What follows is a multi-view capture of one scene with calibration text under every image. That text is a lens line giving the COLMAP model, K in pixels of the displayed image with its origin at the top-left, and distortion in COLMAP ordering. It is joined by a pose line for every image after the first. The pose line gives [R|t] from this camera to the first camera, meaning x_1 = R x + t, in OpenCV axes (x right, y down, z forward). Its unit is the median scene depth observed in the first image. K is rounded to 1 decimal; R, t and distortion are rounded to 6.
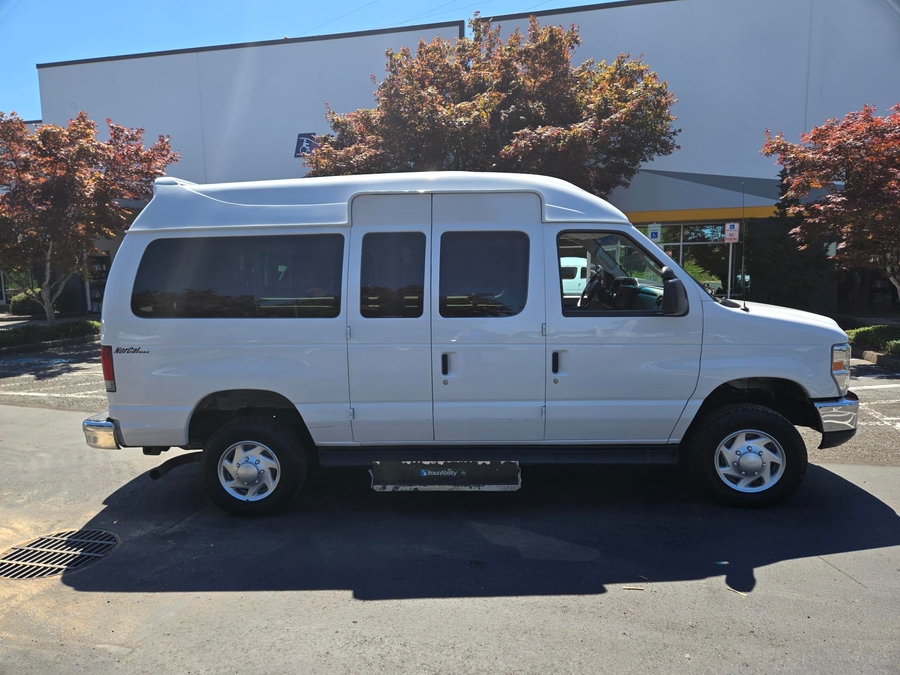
lens RADIAL K [[622.7, 0, 450.9], [0, 622.7, 352.5], [0, 0, 1]] dist [0.084609, -0.085565]
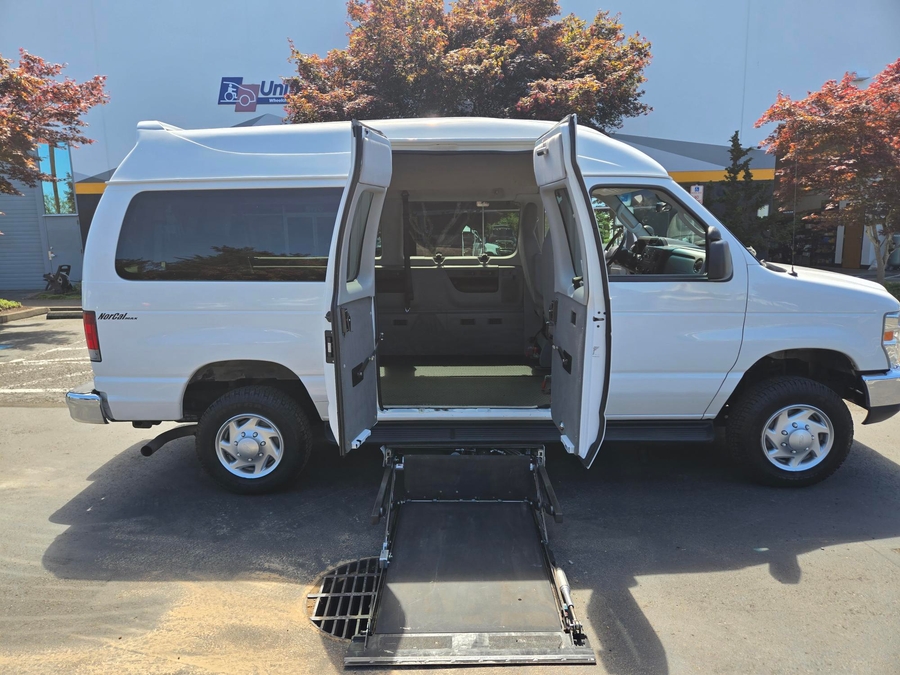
lens RADIAL K [[610.9, 0, 440.9], [0, 610.9, 349.1], [0, 0, 1]] dist [0.079108, -0.080017]
pose [[0.999815, 0.003256, 0.018965, -0.059595], [-0.004451, 0.997986, 0.063279, -0.014790], [-0.018721, -0.063352, 0.997816, 0.104728]]
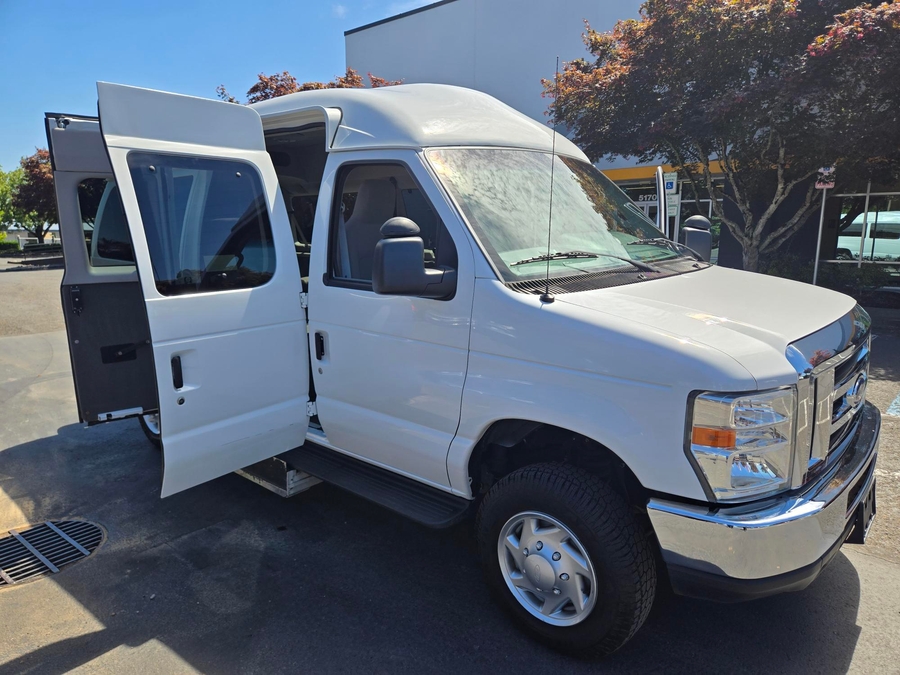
lens RADIAL K [[618.3, 0, 456.1], [0, 618.3, 350.0], [0, 0, 1]] dist [0.083905, -0.077382]
pose [[0.766351, 0.145223, -0.625792, 0.739125], [-0.096222, 0.989073, 0.111693, -0.075353], [0.635175, -0.025381, 0.771951, 0.523027]]
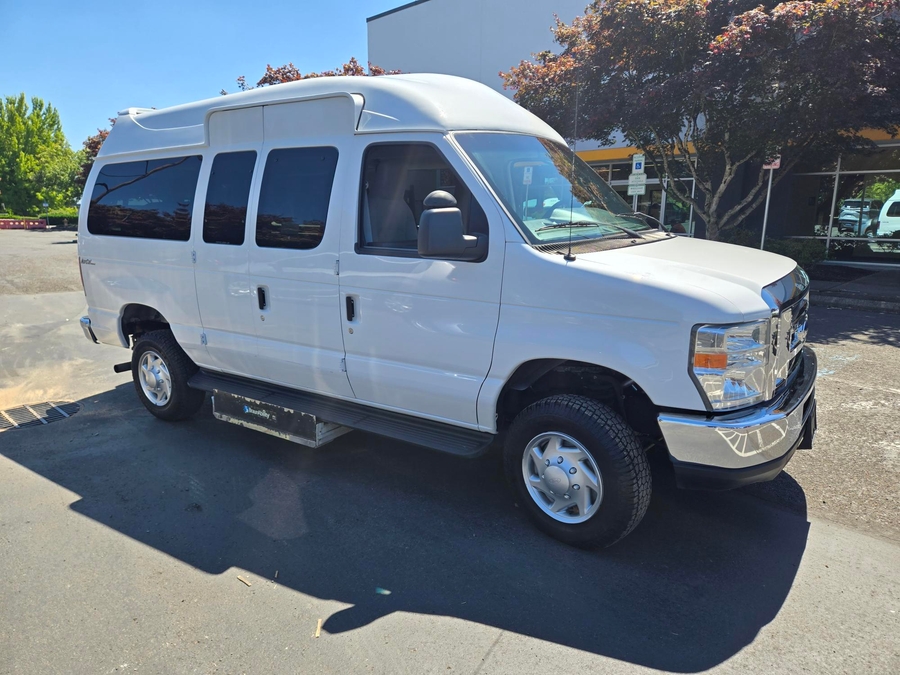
lens RADIAL K [[622.7, 0, 450.9], [0, 622.7, 352.5], [0, 0, 1]] dist [0.084609, -0.085565]
pose [[0.834139, 0.138392, -0.533910, 0.718074], [-0.083411, 0.988528, 0.125916, -0.041124], [0.545211, -0.060498, 0.836113, 0.365822]]
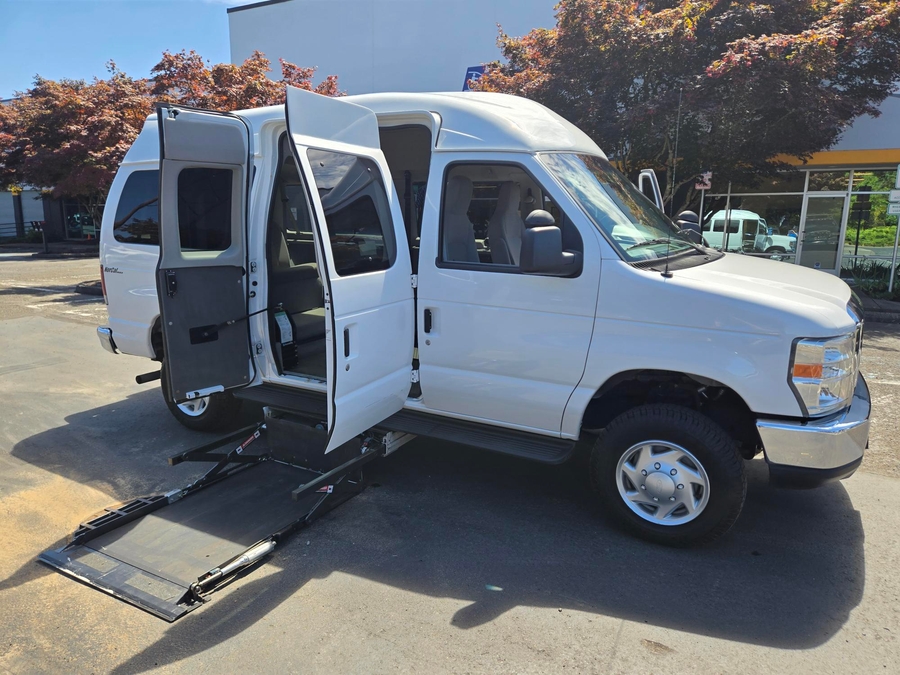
lens RADIAL K [[618.3, 0, 456.1], [0, 618.3, 350.0], [0, 0, 1]] dist [0.083905, -0.077382]
pose [[0.887385, 0.129486, -0.442472, 0.570271], [-0.091421, 0.990112, 0.106401, -0.036527], [0.451874, -0.053967, 0.890448, 0.255131]]
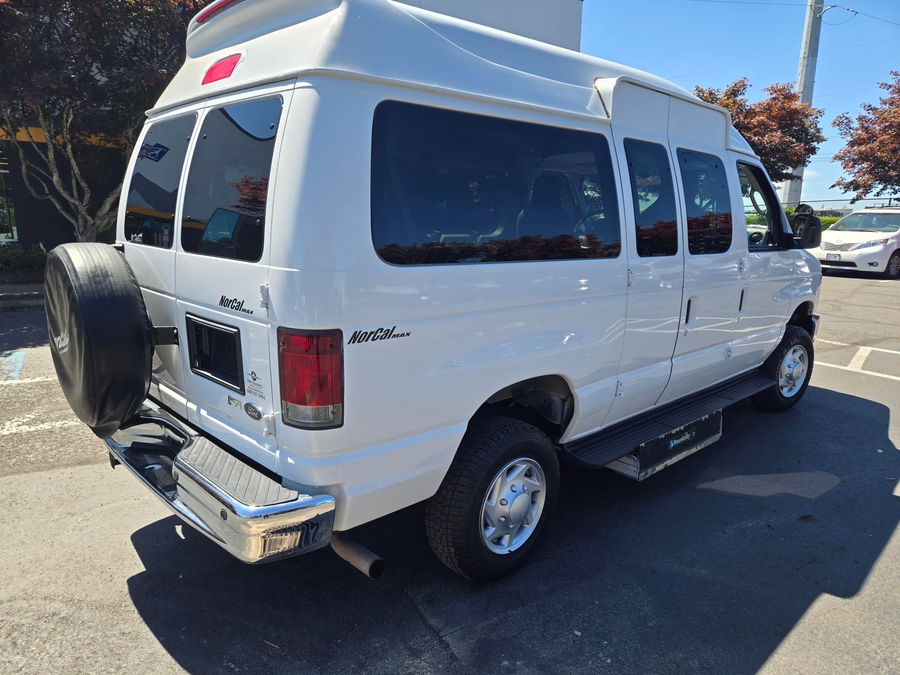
lens RADIAL K [[606.8, 0, 479.2], [0, 606.8, 356.4], [0, 0, 1]] dist [0.087622, -0.075907]
pose [[0.683609, -0.131100, 0.717978, -0.784922], [0.068001, 0.990897, 0.116188, -0.035066], [-0.726674, -0.030604, 0.686301, 0.624615]]
